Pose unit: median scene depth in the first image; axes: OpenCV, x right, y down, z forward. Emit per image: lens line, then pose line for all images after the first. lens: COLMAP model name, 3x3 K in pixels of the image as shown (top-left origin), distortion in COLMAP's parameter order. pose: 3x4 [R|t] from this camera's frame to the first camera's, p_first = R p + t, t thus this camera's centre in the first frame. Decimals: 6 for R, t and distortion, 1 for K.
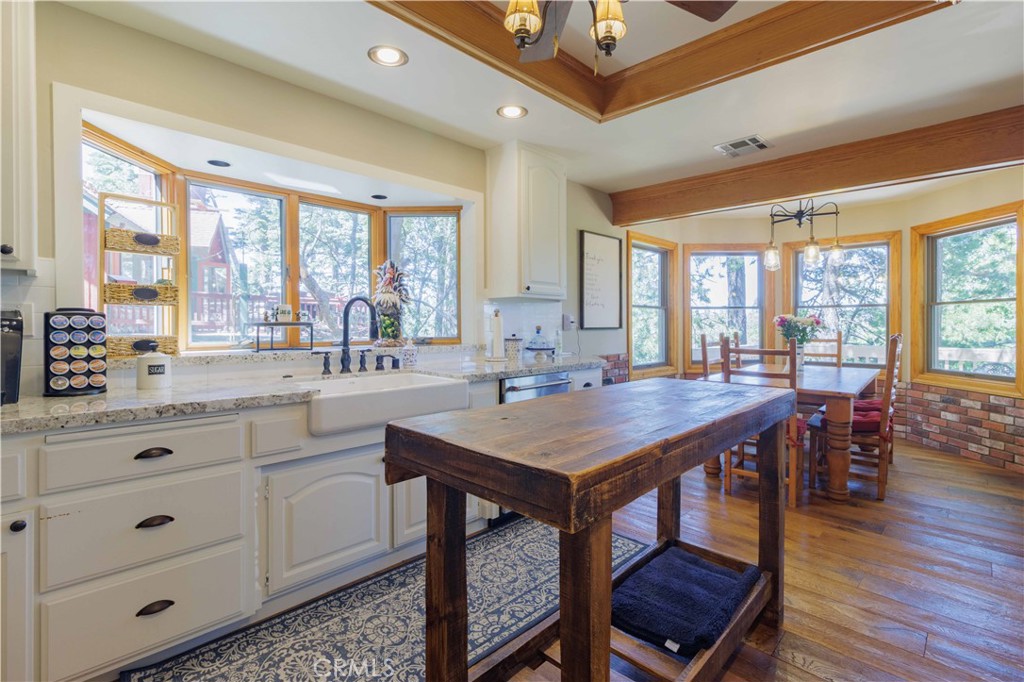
lens RADIAL K [[472.4, 0, 521.1], [0, 472.4, 327.9], [0, 0, 1]] dist [0.001448, 0.001083]
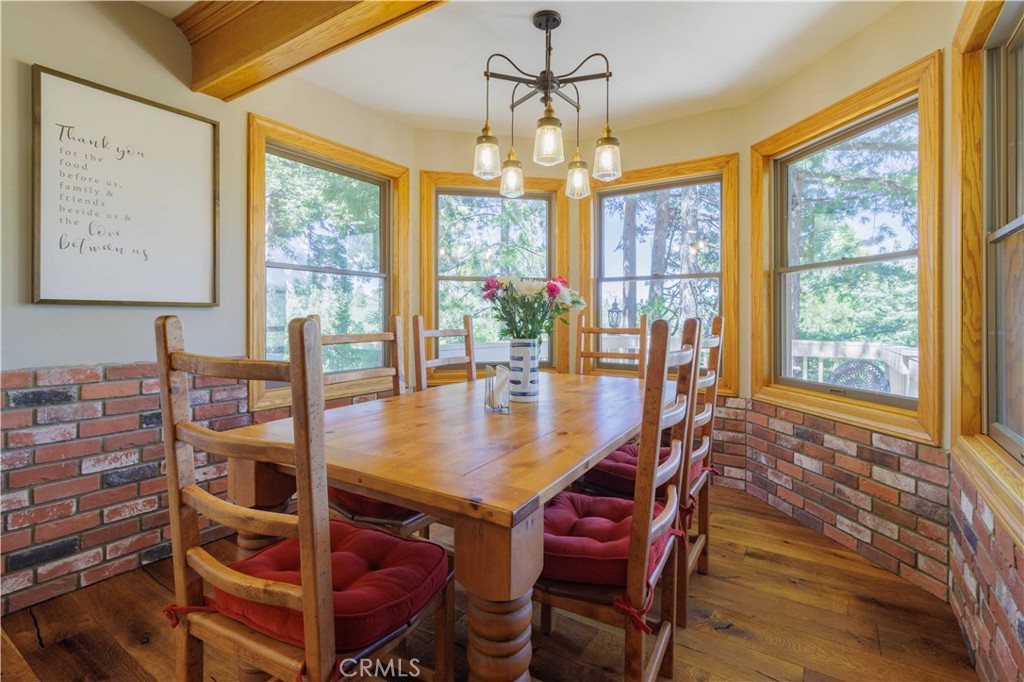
lens RADIAL K [[472.4, 0, 509.3], [0, 472.4, 315.1], [0, 0, 1]] dist [0.001448, 0.001083]
pose [[0.985553, 0.005959, 0.169263, 0.431394], [-0.004071, 0.999926, -0.011500, 0.015270], [-0.169319, 0.010644, 0.985504, 0.472459]]
